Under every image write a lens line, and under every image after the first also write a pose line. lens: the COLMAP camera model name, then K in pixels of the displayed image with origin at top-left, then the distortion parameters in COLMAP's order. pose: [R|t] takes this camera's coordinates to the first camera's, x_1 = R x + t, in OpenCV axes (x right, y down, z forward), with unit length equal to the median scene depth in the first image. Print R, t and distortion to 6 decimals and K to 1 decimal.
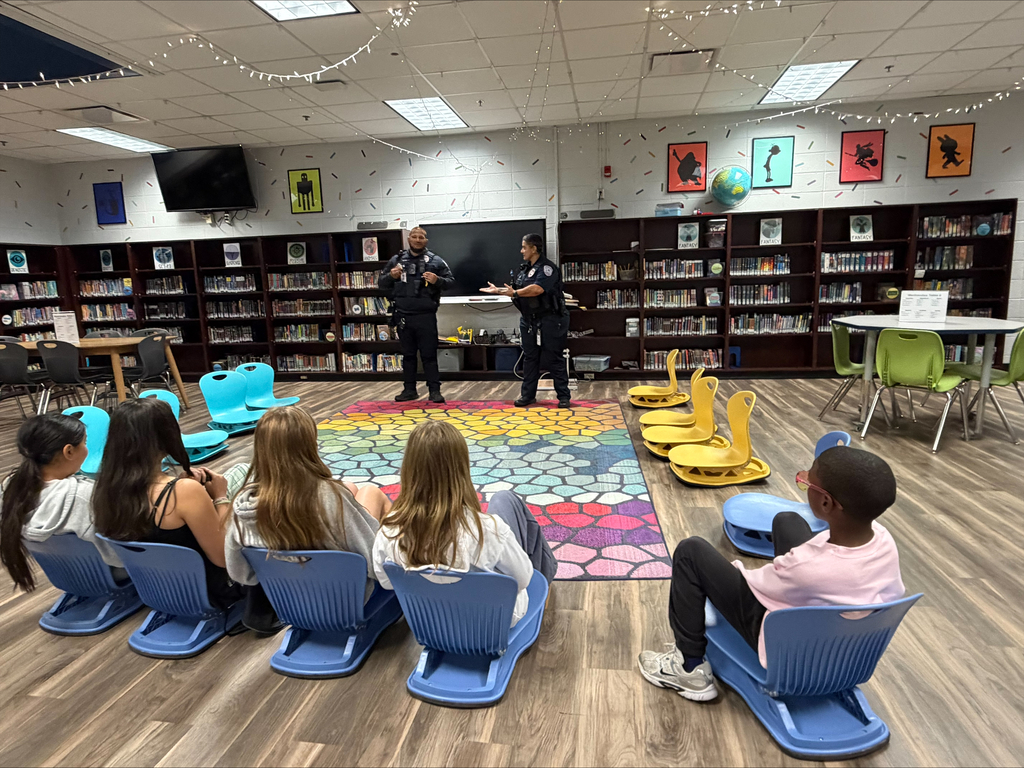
lens RADIAL K [[607.2, 0, 512.0], [0, 607.2, 384.0], [0, 0, 1]] dist [-0.004687, -0.000548]
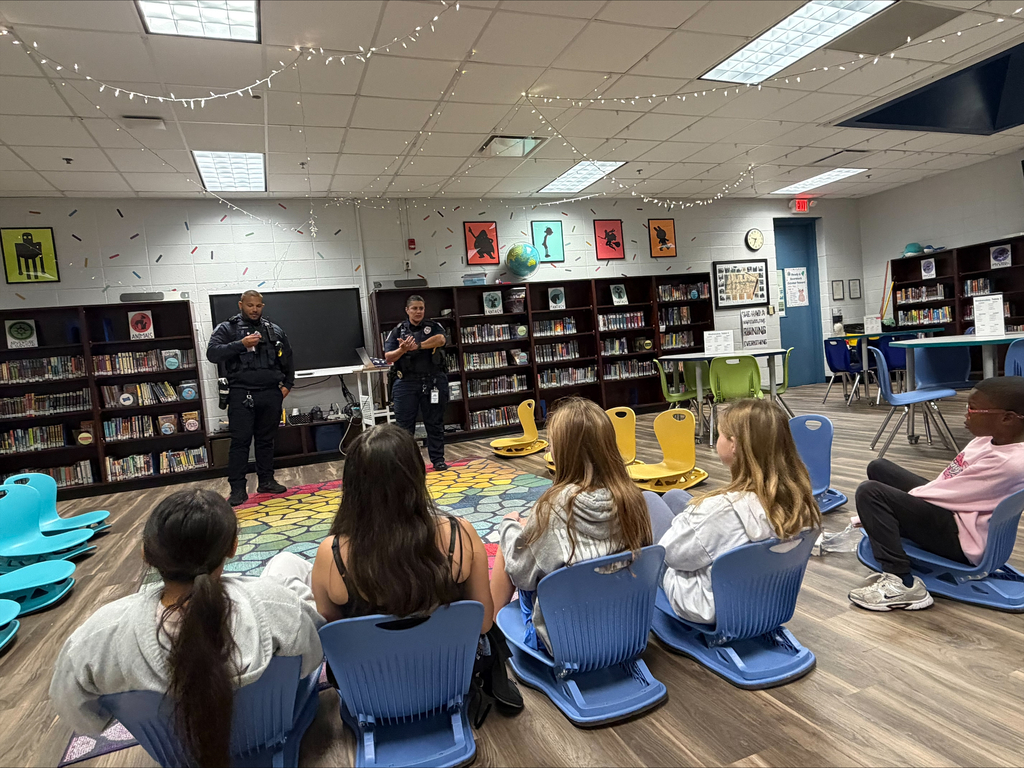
lens RADIAL K [[607.2, 0, 512.0], [0, 607.2, 384.0], [0, 0, 1]] dist [-0.004687, -0.000548]
pose [[0.856290, -0.076424, 0.510809, -0.252544], [0.153165, 0.982079, -0.109824, 0.024230], [-0.493262, 0.172279, 0.852650, 0.078769]]
